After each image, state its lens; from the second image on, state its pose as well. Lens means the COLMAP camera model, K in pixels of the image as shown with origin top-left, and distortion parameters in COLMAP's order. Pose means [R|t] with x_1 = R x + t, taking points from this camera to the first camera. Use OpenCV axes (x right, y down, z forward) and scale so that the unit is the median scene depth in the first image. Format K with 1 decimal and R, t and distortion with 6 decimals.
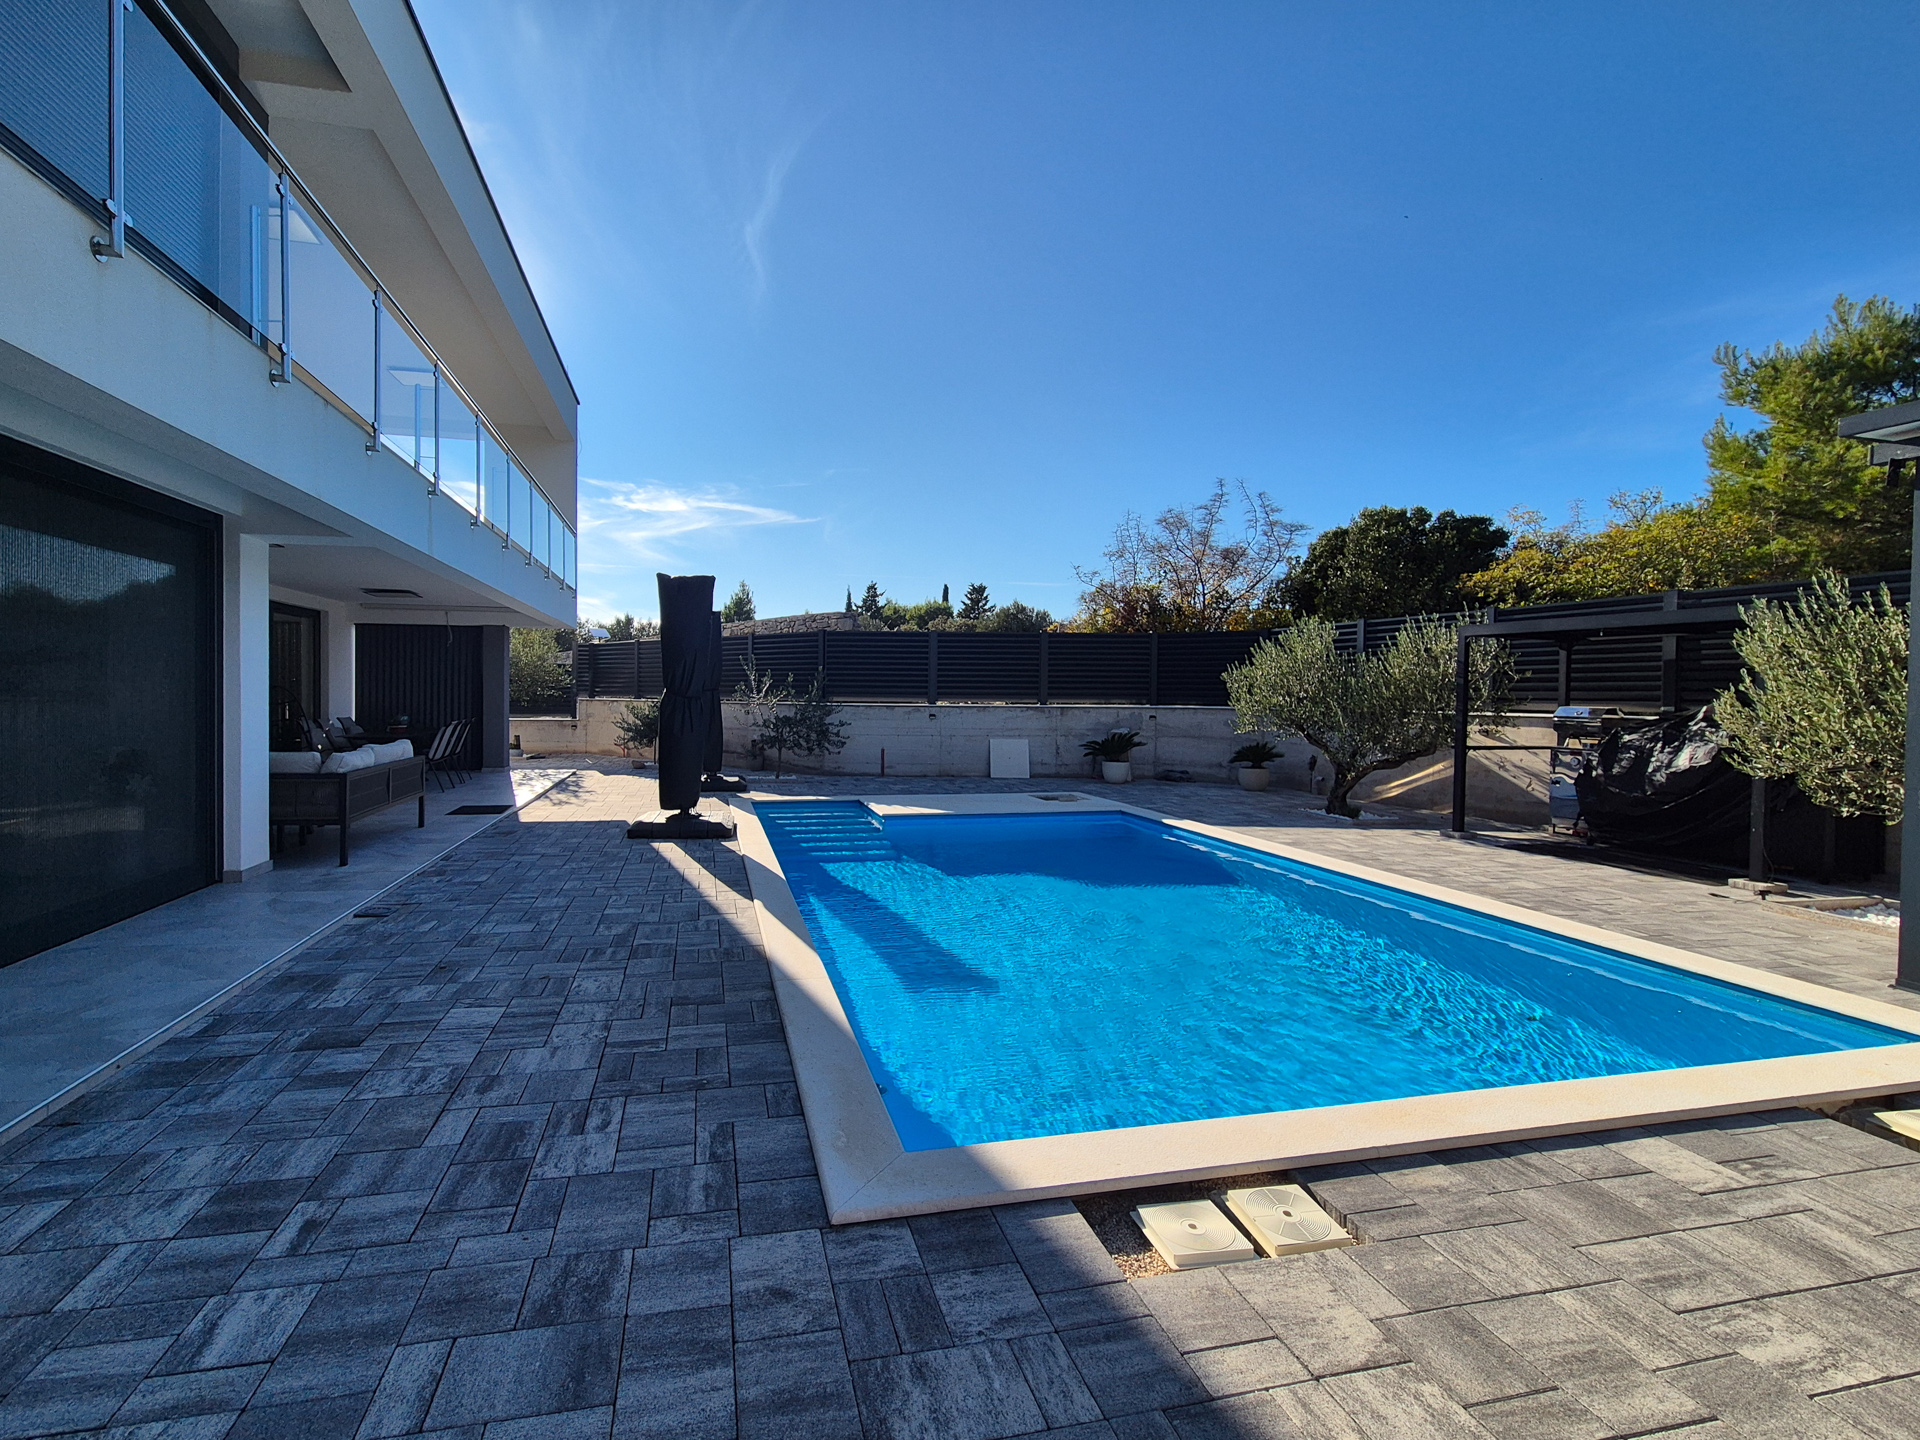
lens RADIAL K [[829.6, 0, 960.0], [0, 829.6, 720.0], [0, 0, 1]] dist [0.001660, 0.000131]
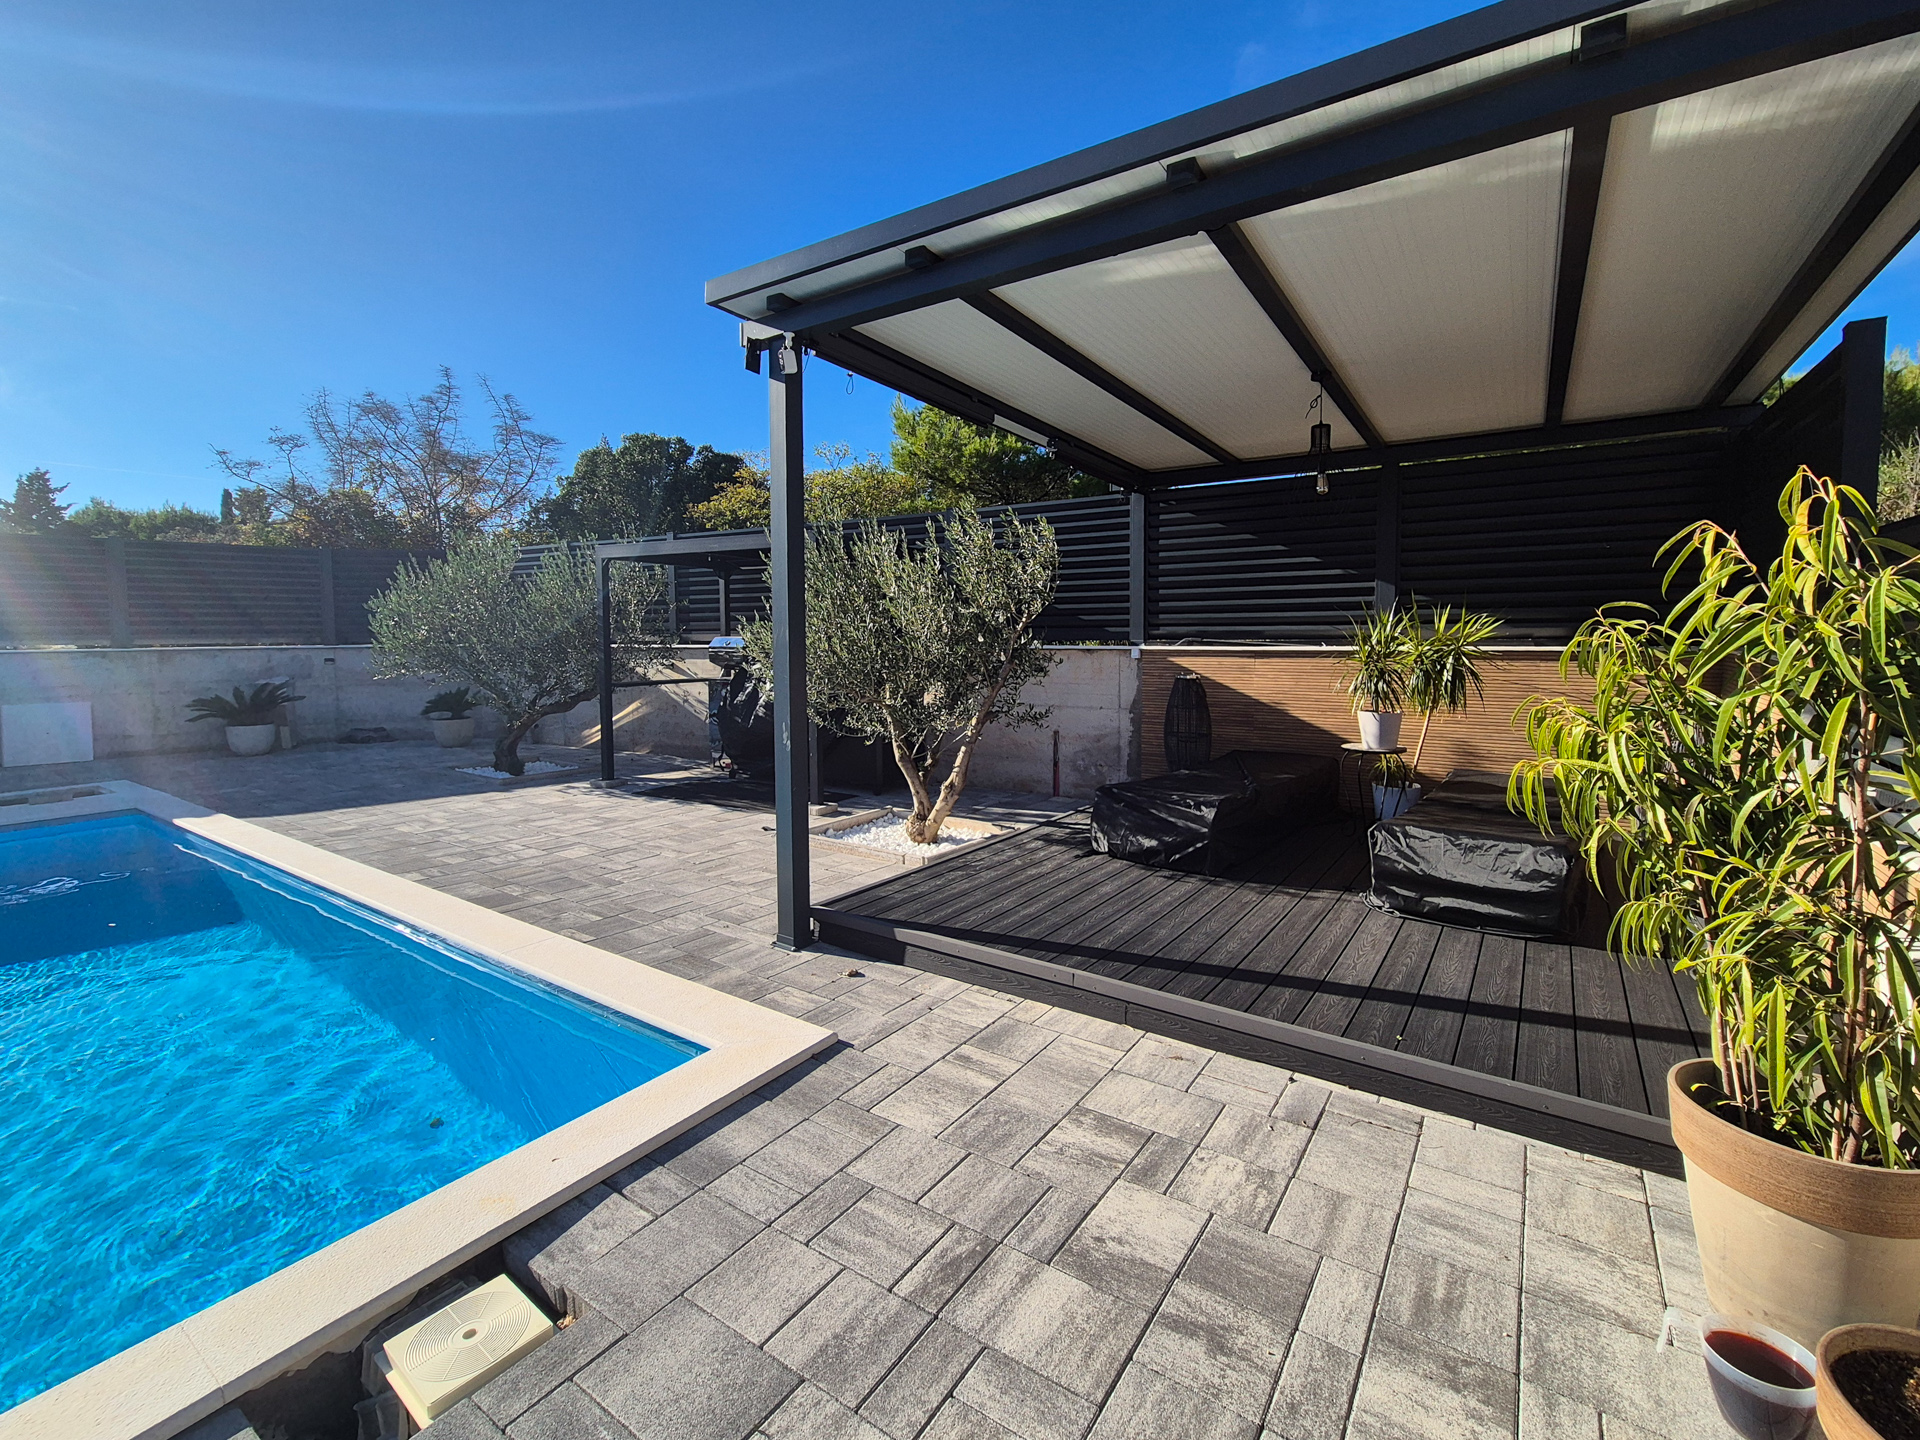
lens RADIAL K [[829.6, 0, 960.0], [0, 829.6, 720.0], [0, 0, 1]] dist [0.001660, 0.000131]
pose [[0.729034, -0.086946, 0.678933, 0.163613], [0.033458, 0.995240, 0.091527, 0.000581], [-0.683659, -0.044010, 0.728473, 0.057145]]
